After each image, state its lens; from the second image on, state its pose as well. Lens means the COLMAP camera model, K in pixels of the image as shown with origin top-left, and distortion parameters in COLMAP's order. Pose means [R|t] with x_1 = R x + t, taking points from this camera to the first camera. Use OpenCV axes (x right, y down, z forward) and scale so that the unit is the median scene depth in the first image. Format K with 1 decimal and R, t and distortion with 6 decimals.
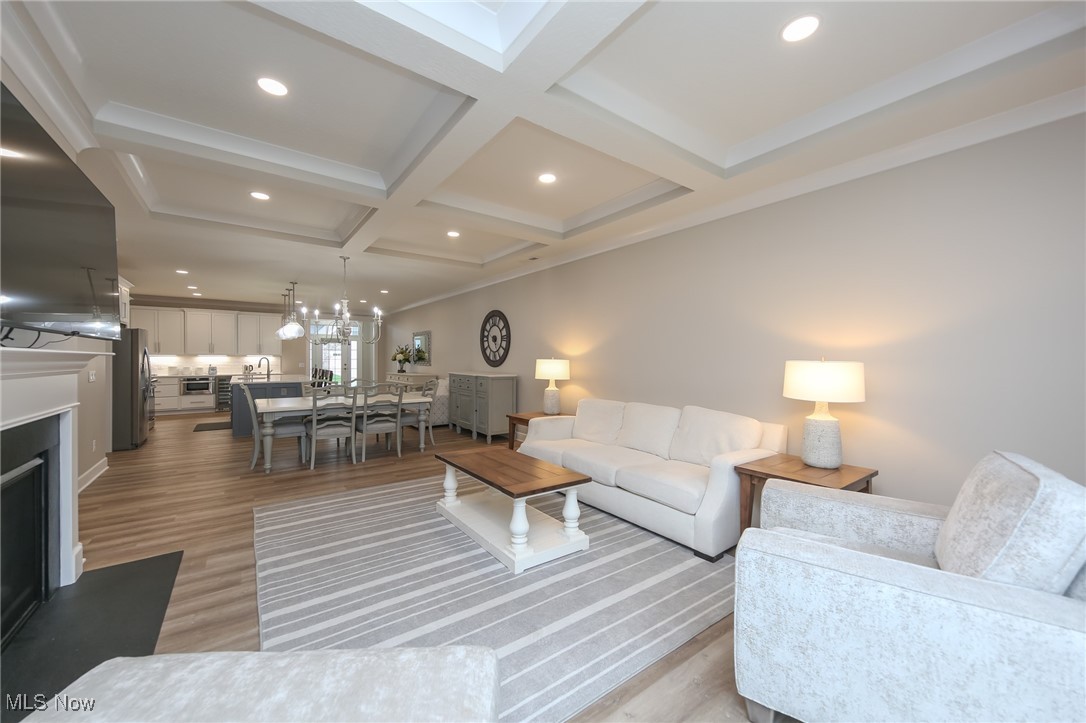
lens RADIAL K [[407.4, 0, 561.5], [0, 407.4, 357.3], [0, 0, 1]] dist [0.000998, 0.000065]
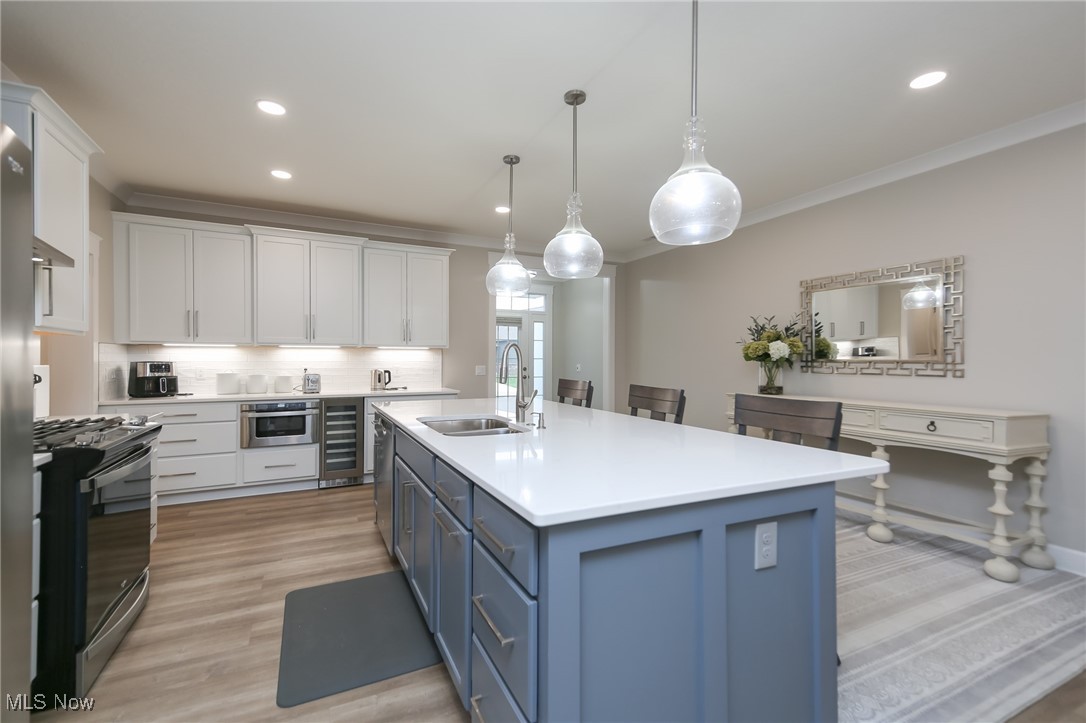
lens RADIAL K [[462.0, 0, 544.6], [0, 462.0, 358.2], [0, 0, 1]] dist [0.011701, -0.000072]
pose [[0.980930, 0.000890, -0.194357, -0.544593], [-0.001039, 0.999999, -0.000667, 0.007361], [0.194356, 0.000856, 0.980931, 0.598406]]
